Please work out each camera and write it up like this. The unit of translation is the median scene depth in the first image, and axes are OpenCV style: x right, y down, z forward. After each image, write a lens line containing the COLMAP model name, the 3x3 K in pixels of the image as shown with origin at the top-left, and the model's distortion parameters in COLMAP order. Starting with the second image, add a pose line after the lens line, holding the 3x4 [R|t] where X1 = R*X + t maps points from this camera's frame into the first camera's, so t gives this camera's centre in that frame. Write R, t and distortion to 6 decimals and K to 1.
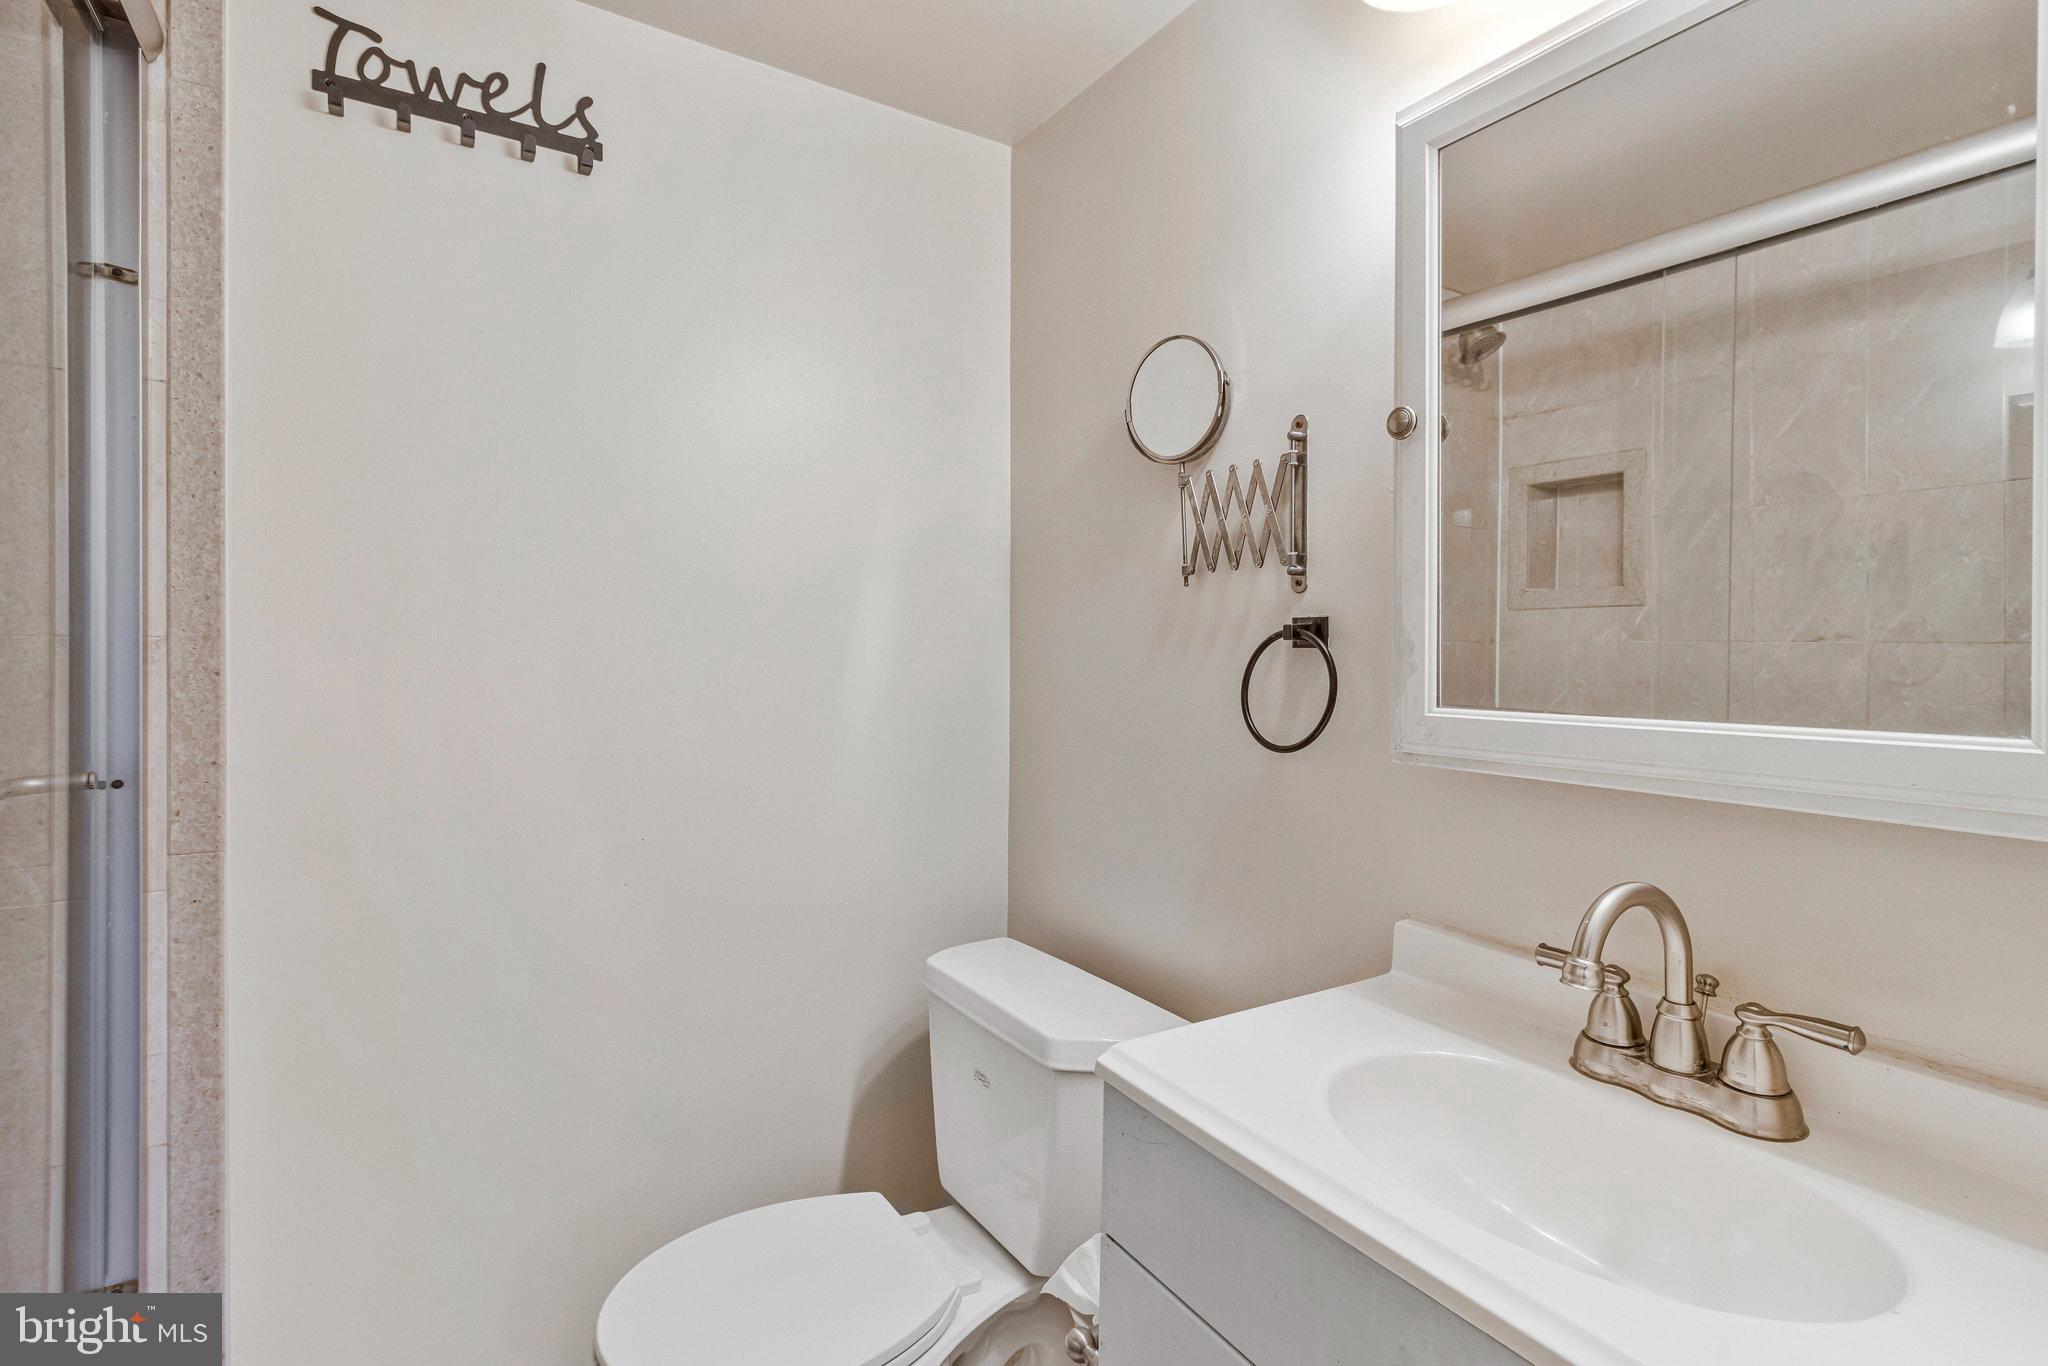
lens RADIAL K [[963.3, 0, 1016.3], [0, 963.3, 660.7], [0, 0, 1]] dist [0.003199, -0.000514]
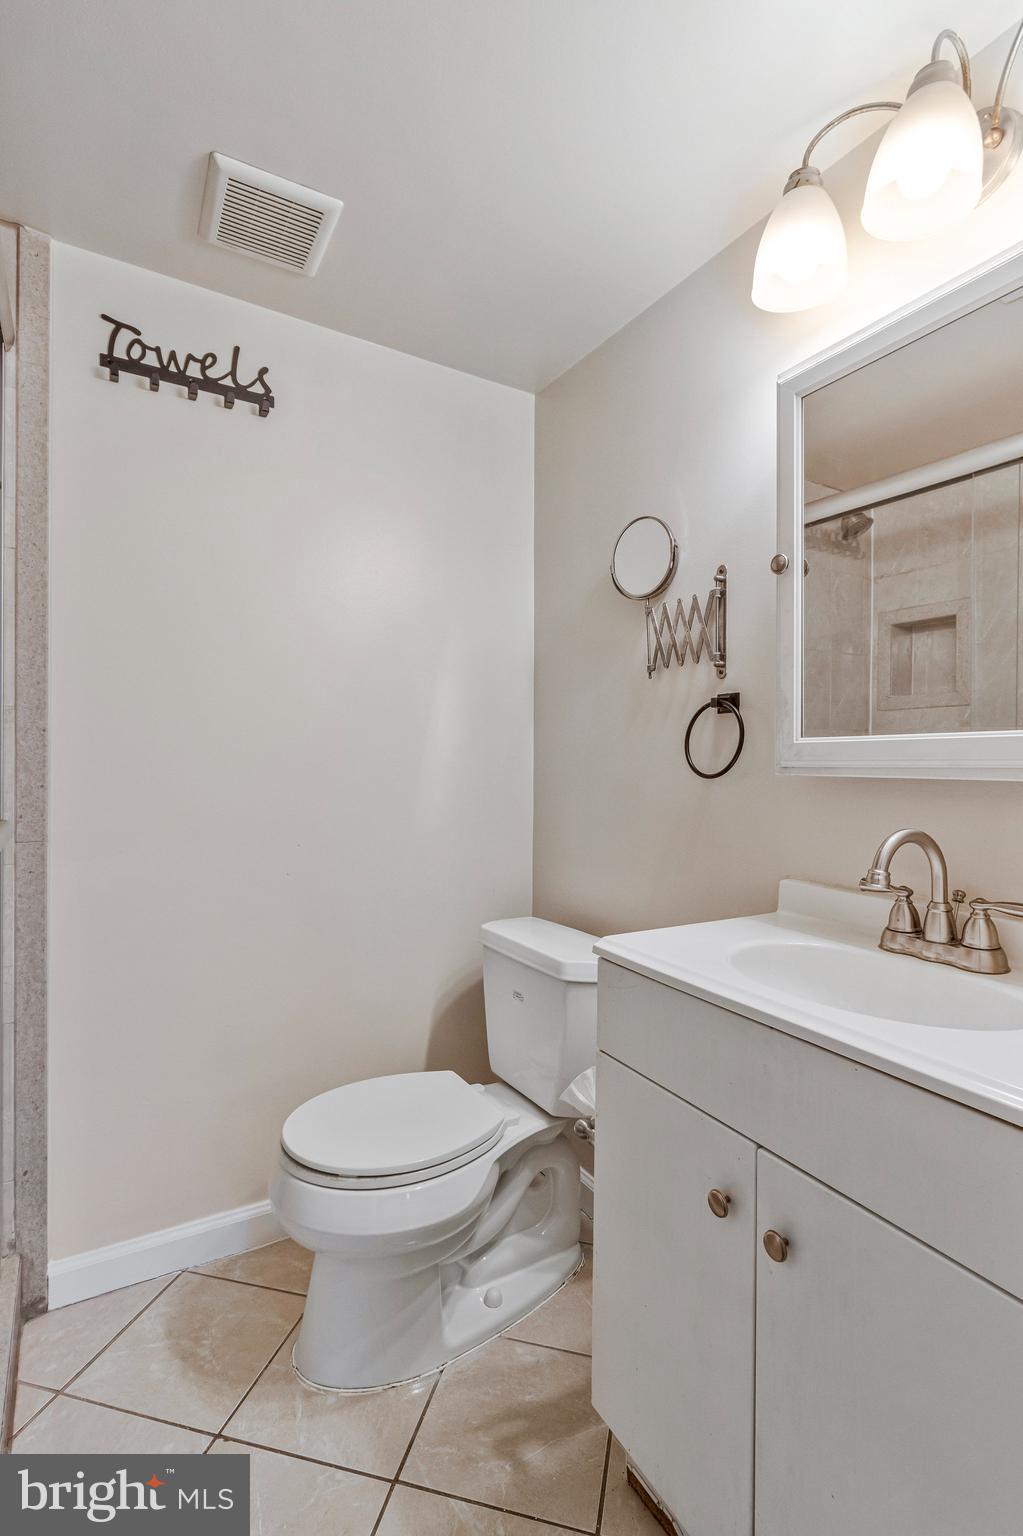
lens RADIAL K [[722.5, 0, 516.0], [0, 722.5, 774.1], [0, 0, 1]] dist [0.003199, -0.000514]
pose [[0.999839, -0.001220, -0.017922, -0.021367], [0.001207, 0.999999, -0.000769, 0.087813], [0.017923, 0.000747, 0.999839, -0.189484]]
